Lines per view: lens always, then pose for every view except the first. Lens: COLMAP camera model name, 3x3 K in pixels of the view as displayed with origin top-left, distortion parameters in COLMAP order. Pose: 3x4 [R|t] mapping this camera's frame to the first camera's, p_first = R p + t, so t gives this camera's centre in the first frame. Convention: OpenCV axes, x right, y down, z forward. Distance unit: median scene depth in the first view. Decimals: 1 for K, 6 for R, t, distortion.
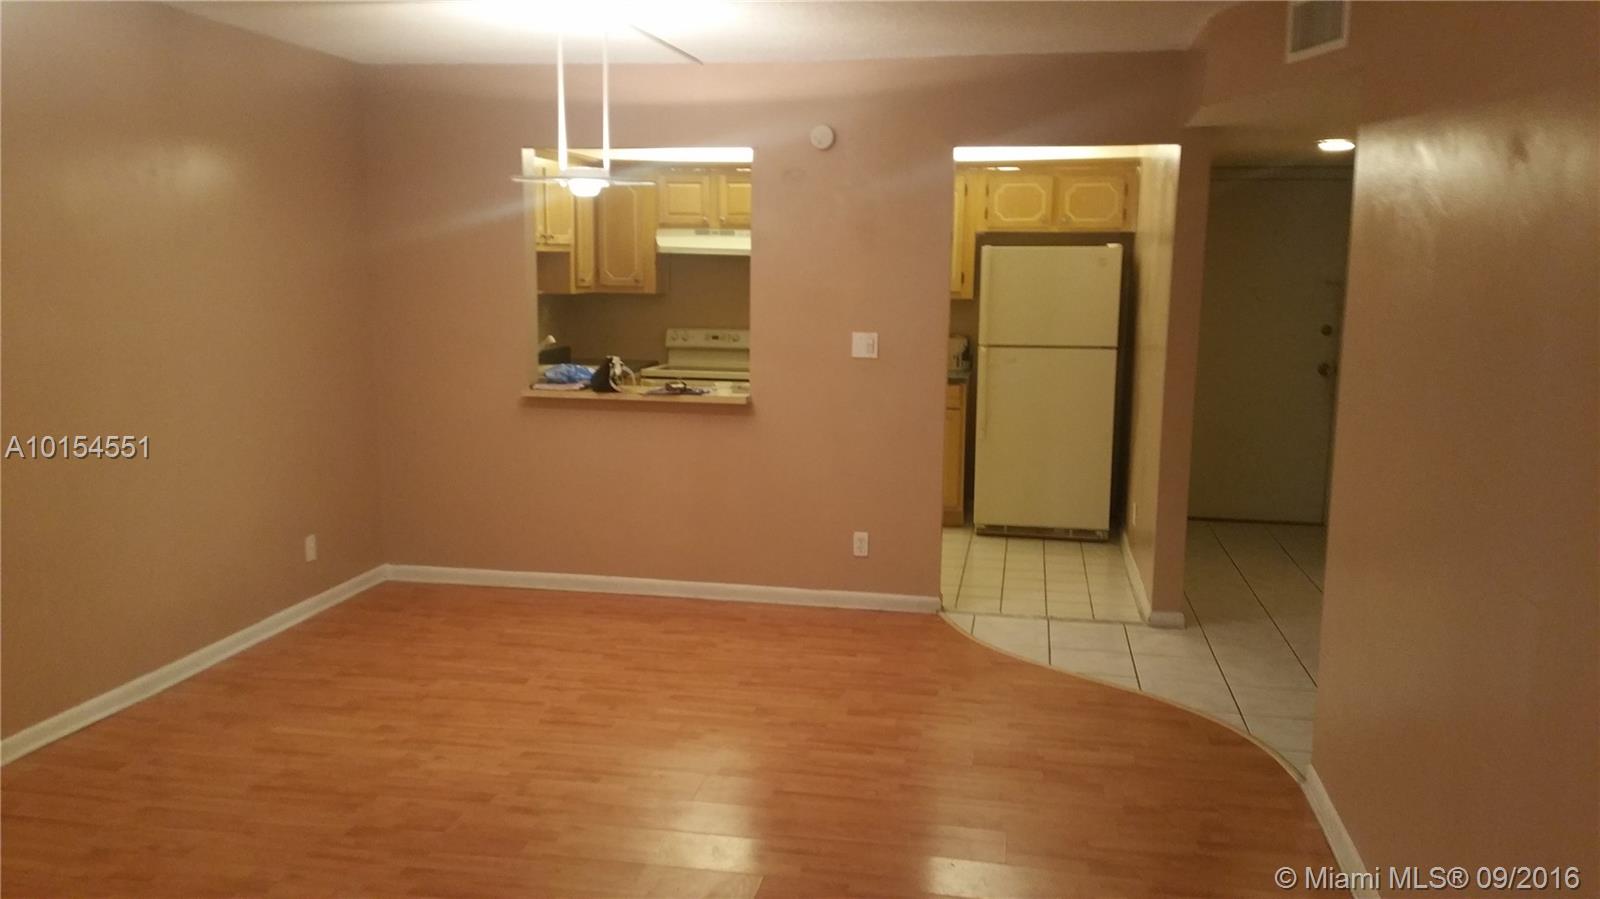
lens RADIAL K [[1262.0, 0, 800.0], [0, 1262.0, 449.5], [0, 0, 1]] dist [0.004125, 0.001433]
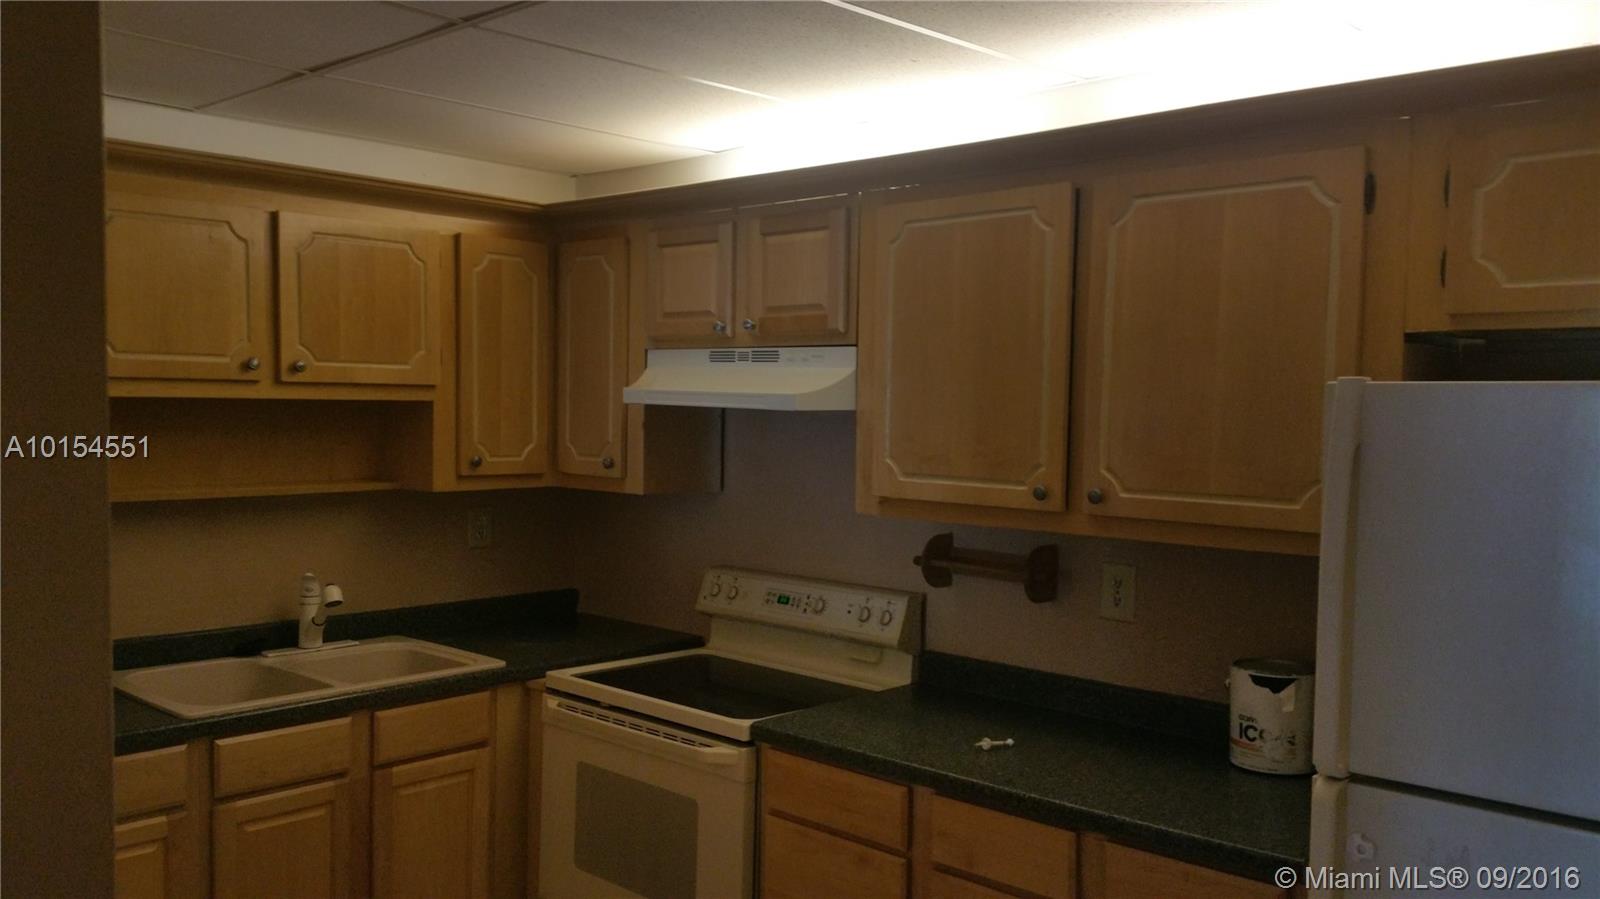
lens RADIAL K [[1262.0, 0, 800.0], [0, 1262.0, 449.5], [0, 0, 1]] dist [0.004125, 0.001433]
pose [[0.819227, 0.020945, -0.573087, 0.187021], [-0.089781, 0.991694, -0.092097, -0.103999], [0.566398, 0.126901, 0.814303, 0.672300]]
